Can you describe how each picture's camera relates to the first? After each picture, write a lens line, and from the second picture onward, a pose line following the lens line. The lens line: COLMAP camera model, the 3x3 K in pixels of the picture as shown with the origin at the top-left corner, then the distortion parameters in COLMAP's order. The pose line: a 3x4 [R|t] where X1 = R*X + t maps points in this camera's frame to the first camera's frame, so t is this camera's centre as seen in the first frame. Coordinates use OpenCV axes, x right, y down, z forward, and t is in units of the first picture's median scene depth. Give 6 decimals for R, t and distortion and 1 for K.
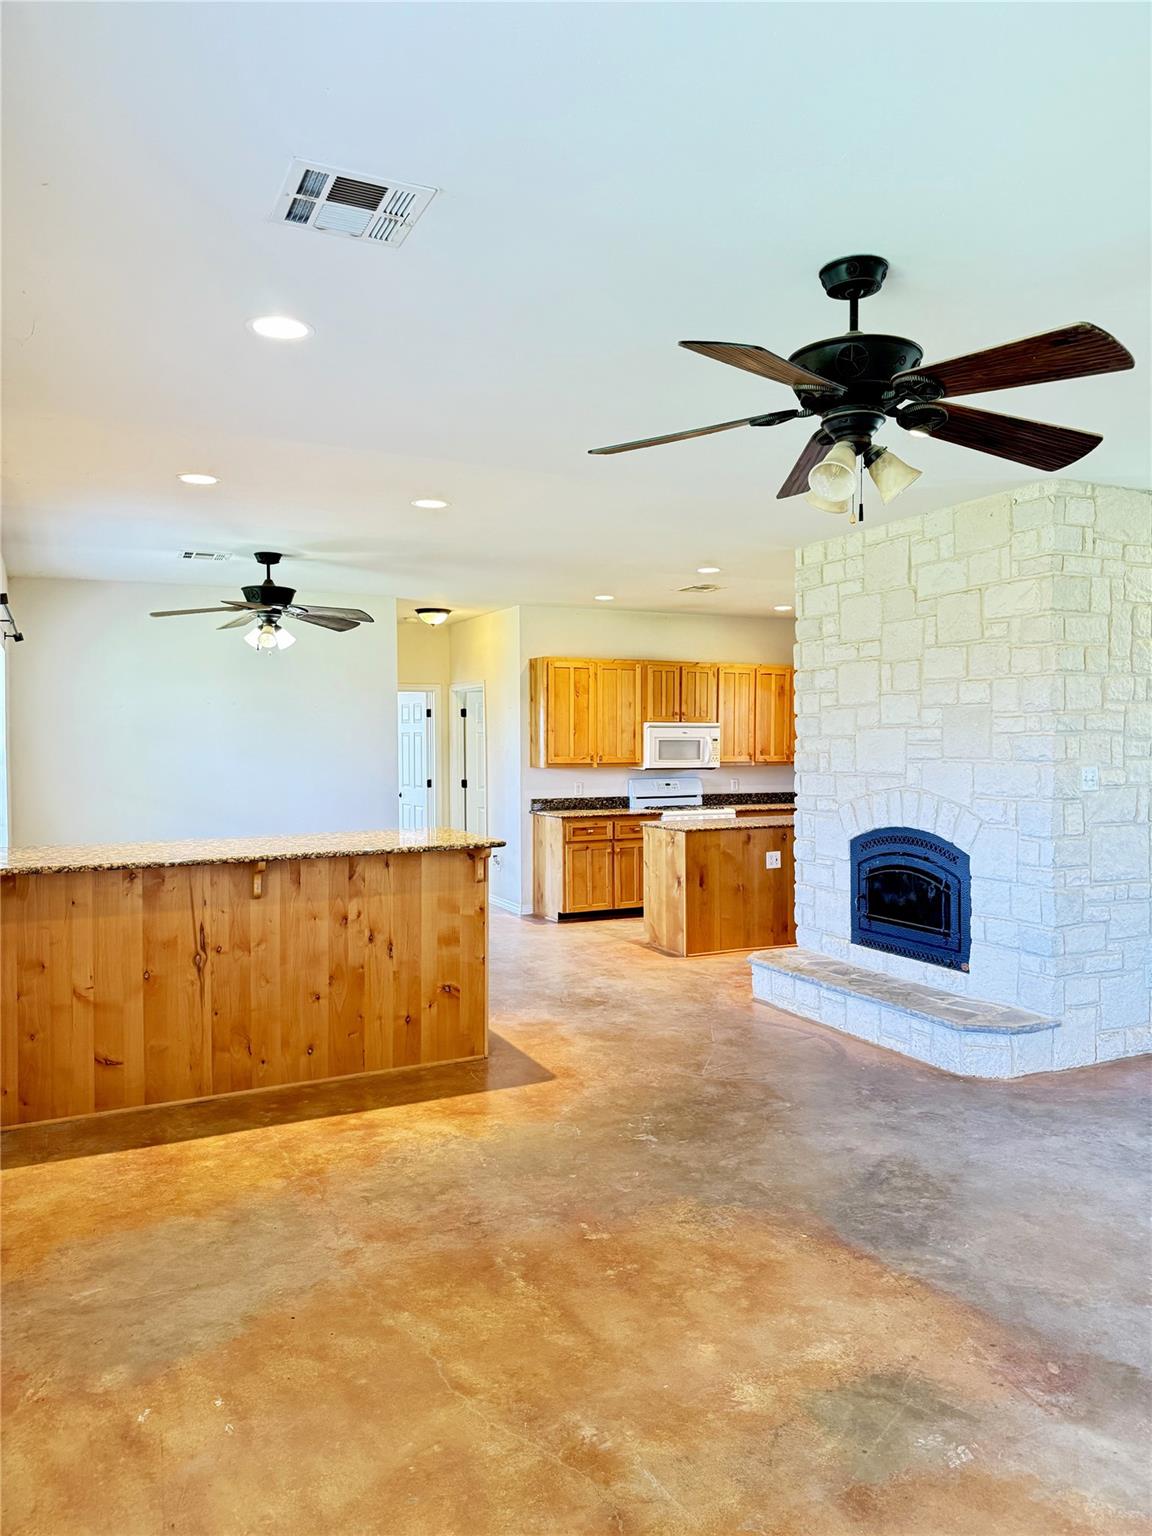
lens RADIAL K [[1081.4, 0, 576.6], [0, 1081.4, 772.9], [0, 0, 1]] dist [0.138708, -0.214313]
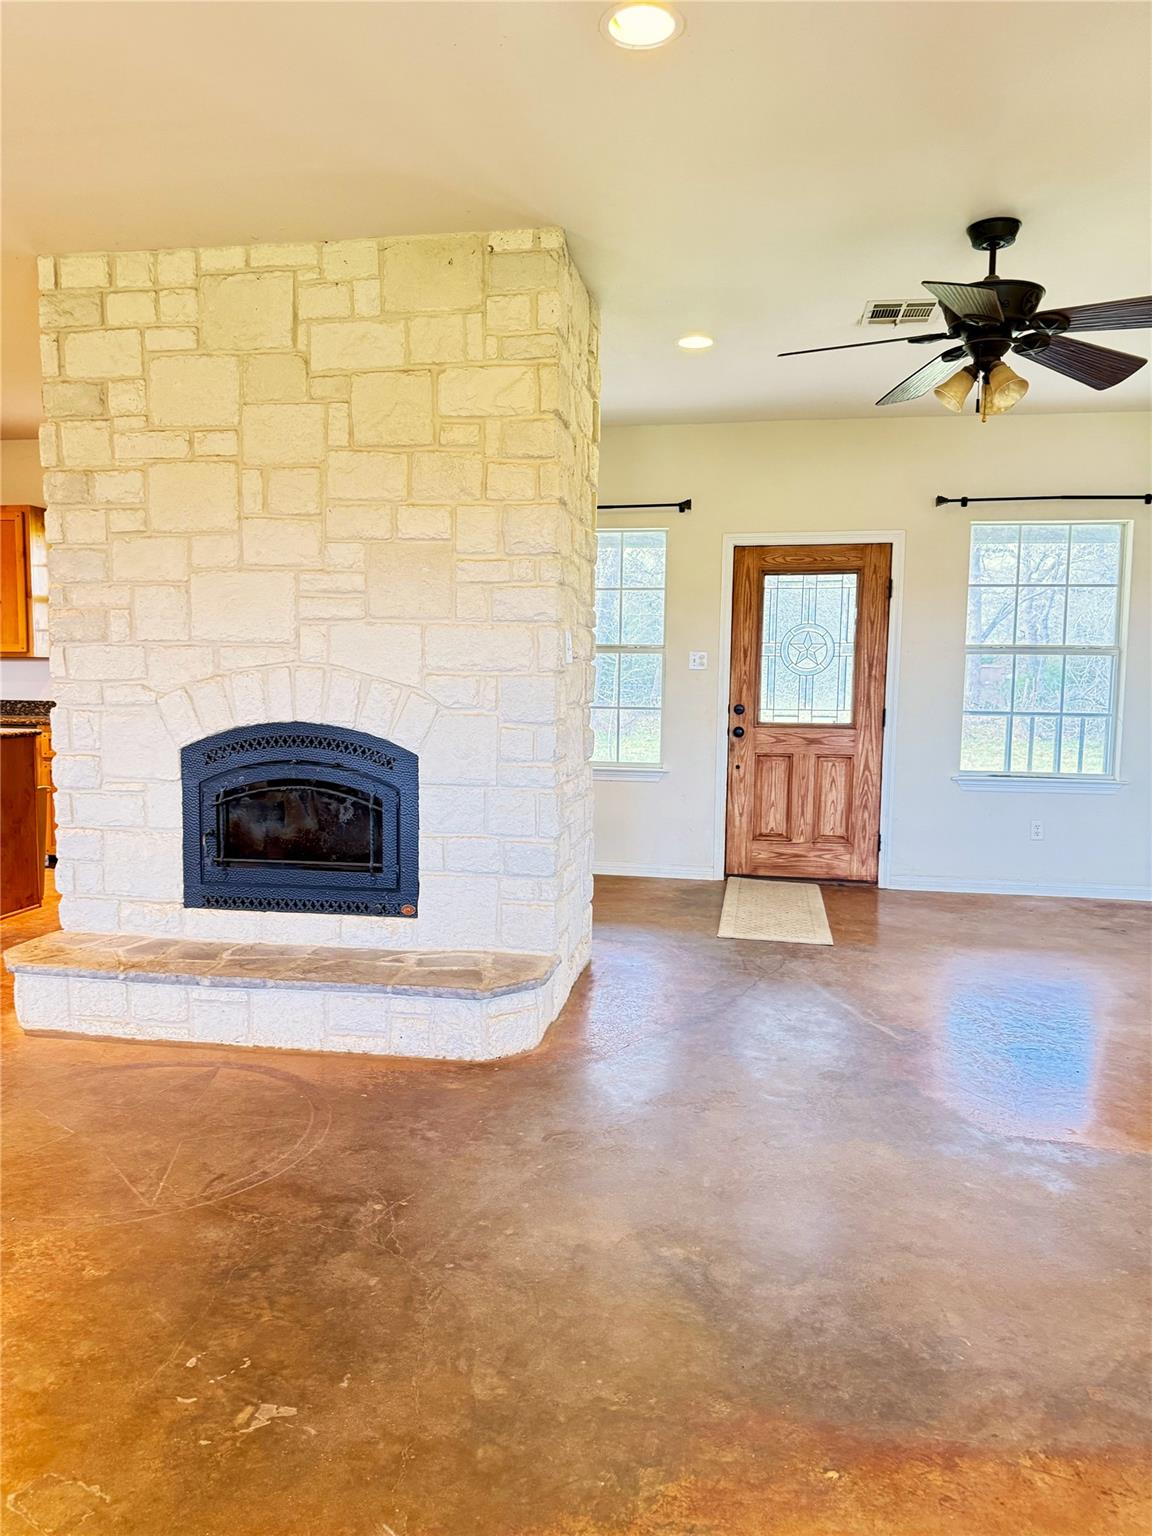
lens RADIAL K [[1081.4, 0, 576.6], [0, 1081.4, 772.9], [0, 0, 1]] dist [0.138708, -0.214313]
pose [[0.580525, -0.061064, 0.811949, -0.154348], [0.008731, 0.997593, 0.068783, 0.038429], [-0.814196, -0.032841, 0.579661, 0.496703]]
